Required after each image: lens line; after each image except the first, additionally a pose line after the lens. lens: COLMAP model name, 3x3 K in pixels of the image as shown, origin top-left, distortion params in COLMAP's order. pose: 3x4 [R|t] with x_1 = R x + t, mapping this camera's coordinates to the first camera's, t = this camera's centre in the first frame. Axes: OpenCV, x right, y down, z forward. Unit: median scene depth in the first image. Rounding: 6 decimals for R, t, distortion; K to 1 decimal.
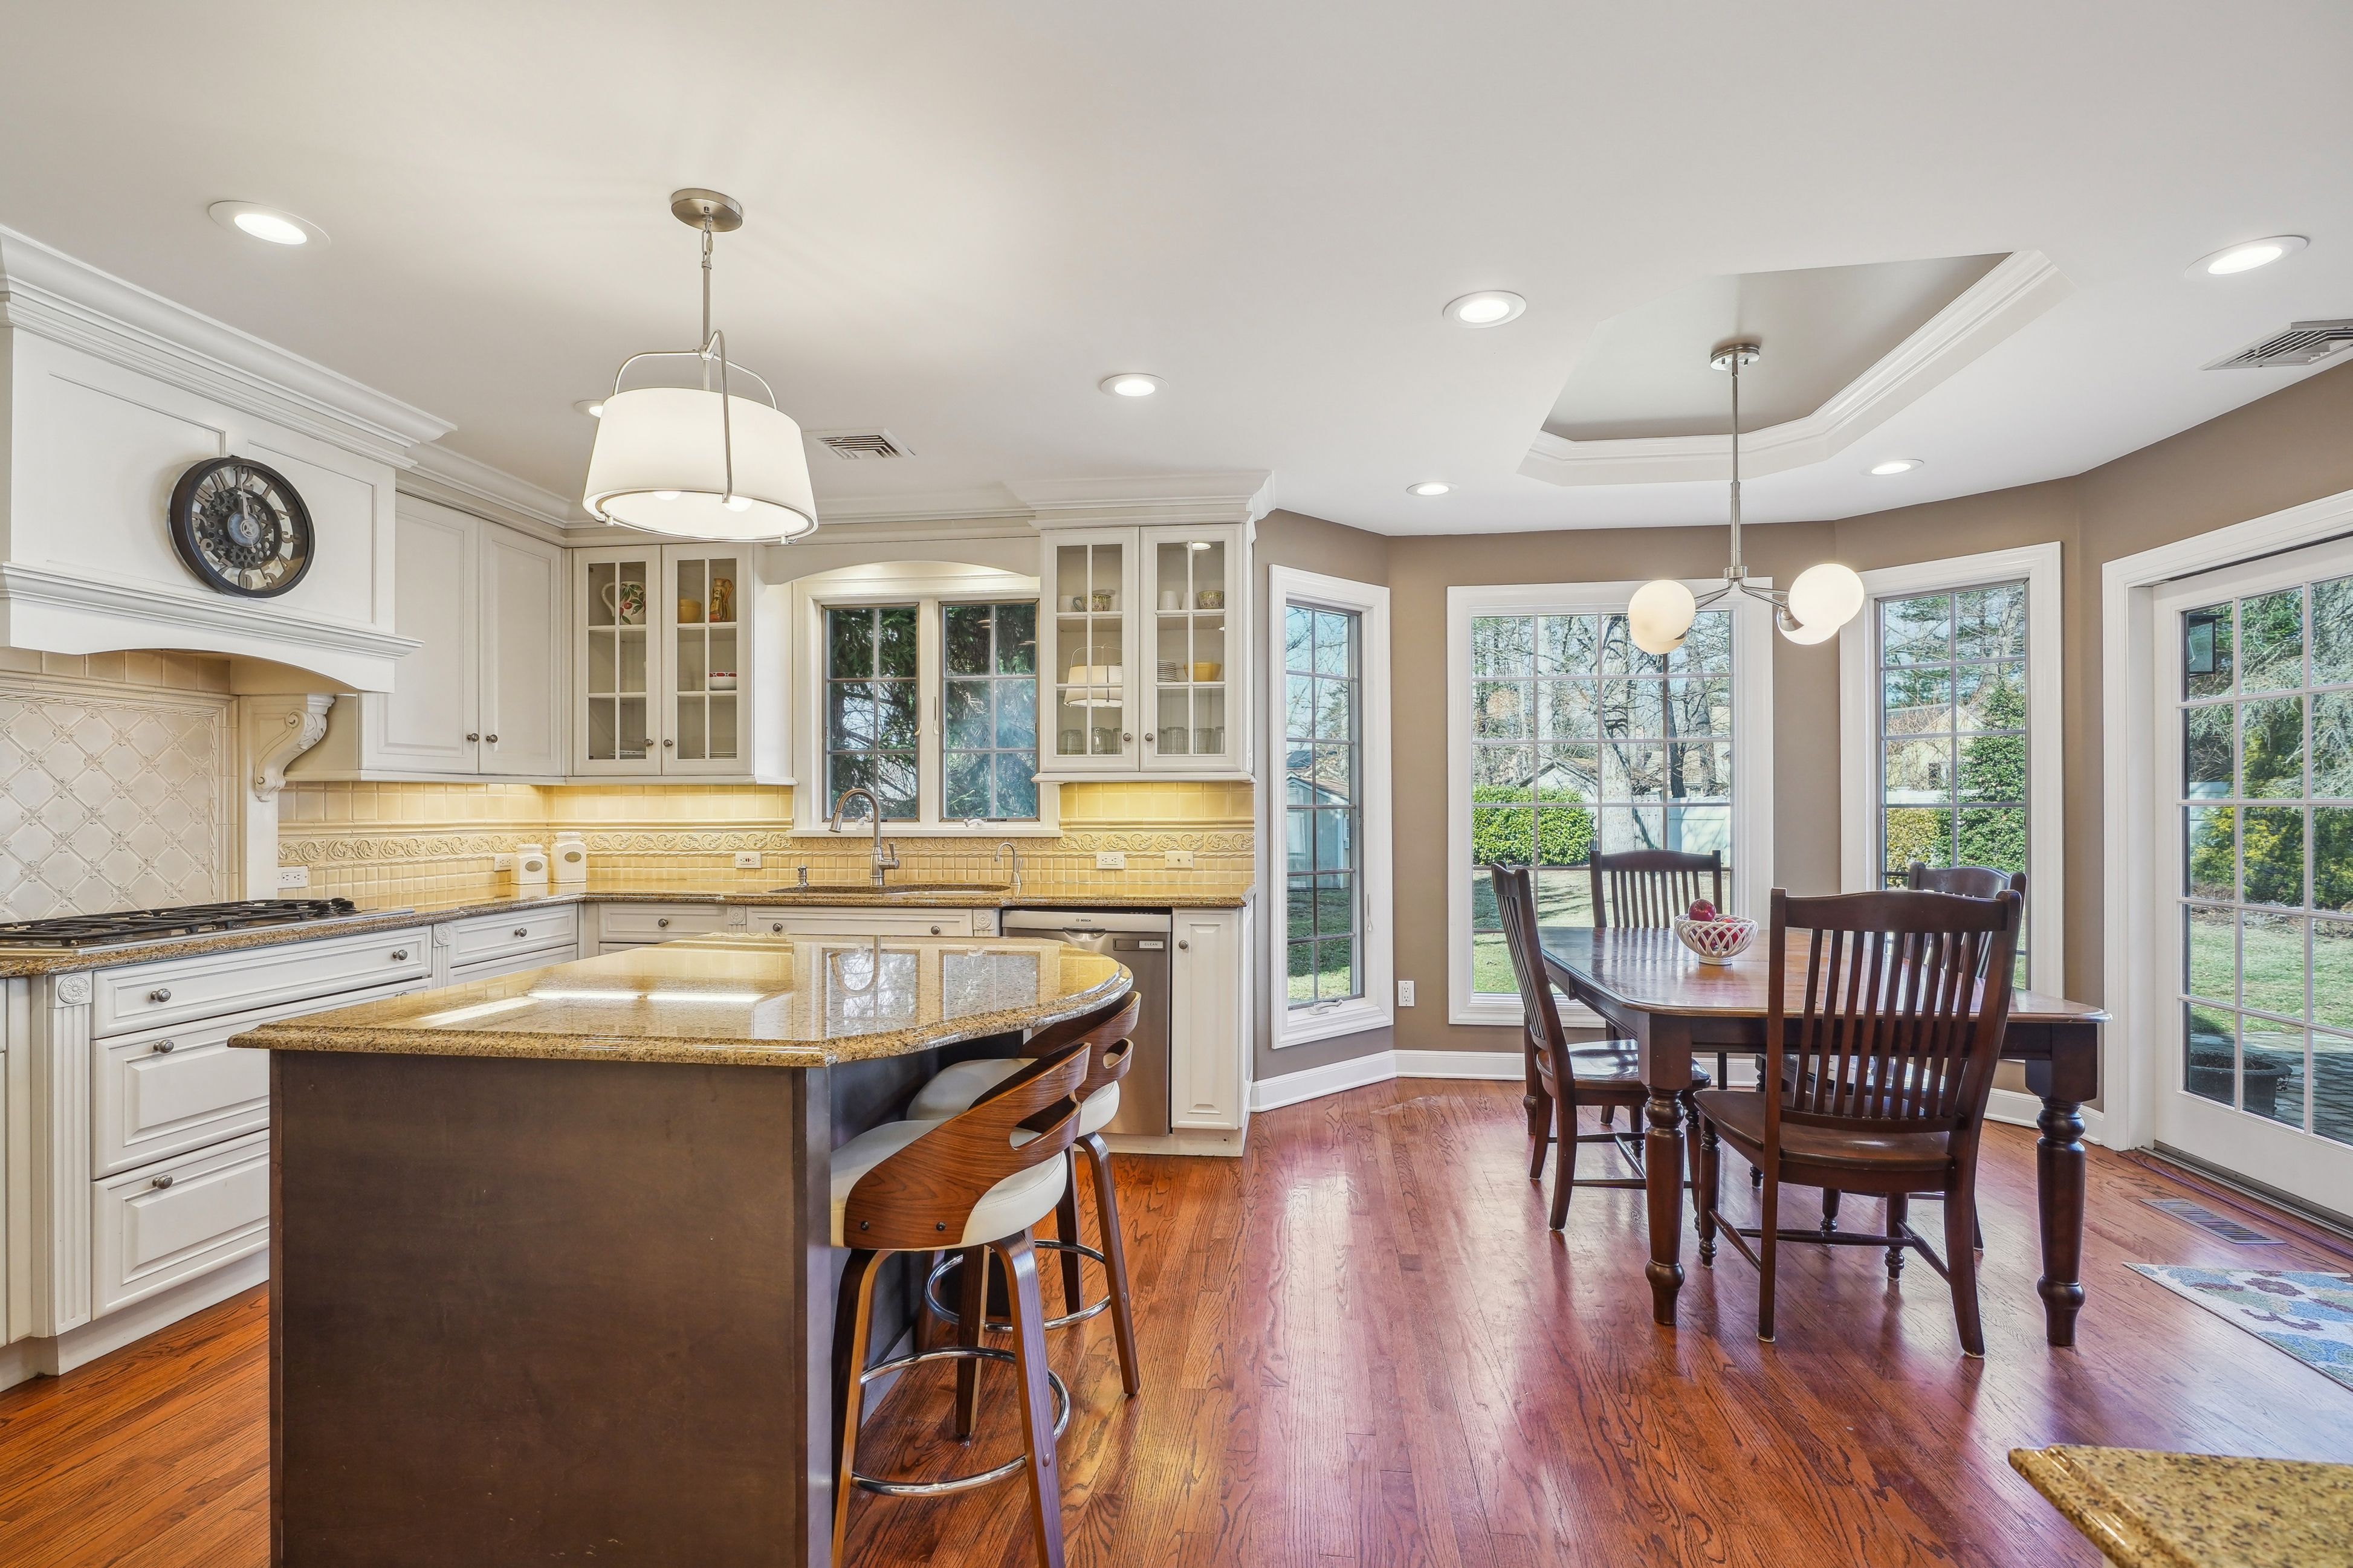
lens RADIAL K [[1068.4, 0, 1172.3], [0, 1068.4, 801.2], [0, 0, 1]] dist [-0.004271, 0.000083]
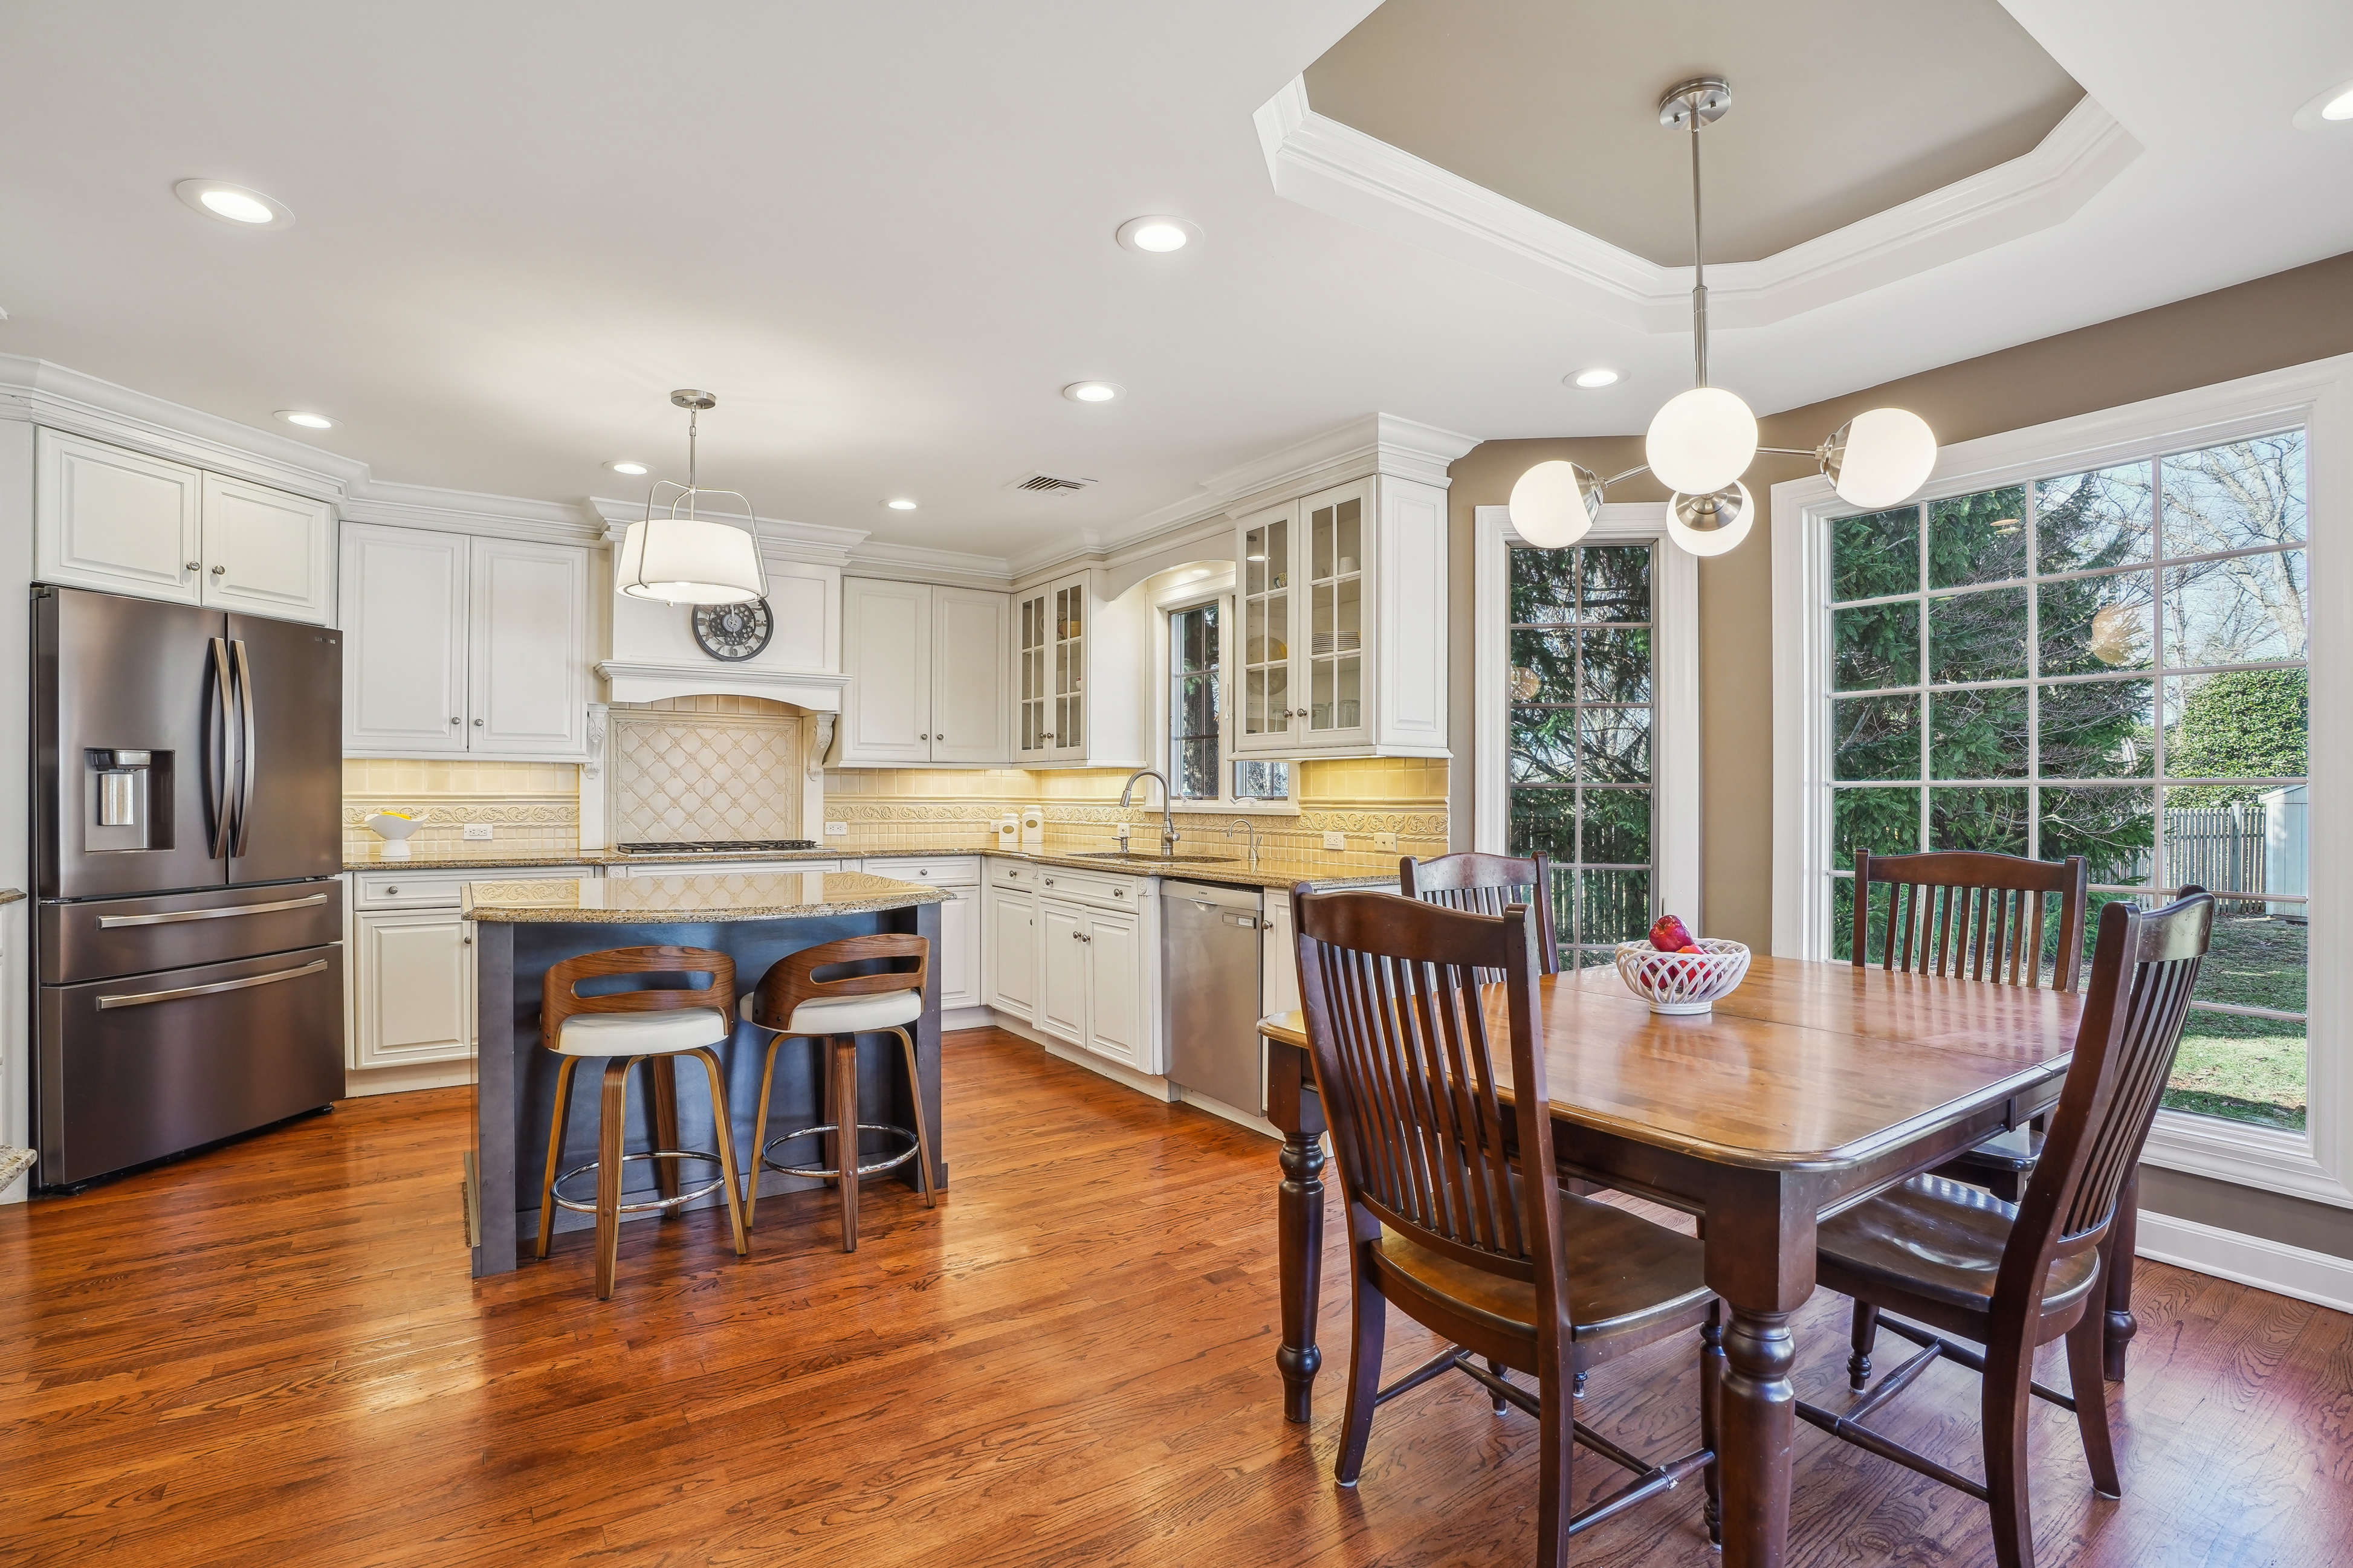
lens RADIAL K [[1092.8, 0, 1167.8], [0, 1092.8, 786.0], [0, 0, 1]] dist [-0.044512, 0.002868]
pose [[0.662585, -0.000469, -0.748987, 0.634289], [-0.002978, 0.999990, -0.003261, 0.010112], [0.748981, 0.004392, 0.662577, 0.248559]]
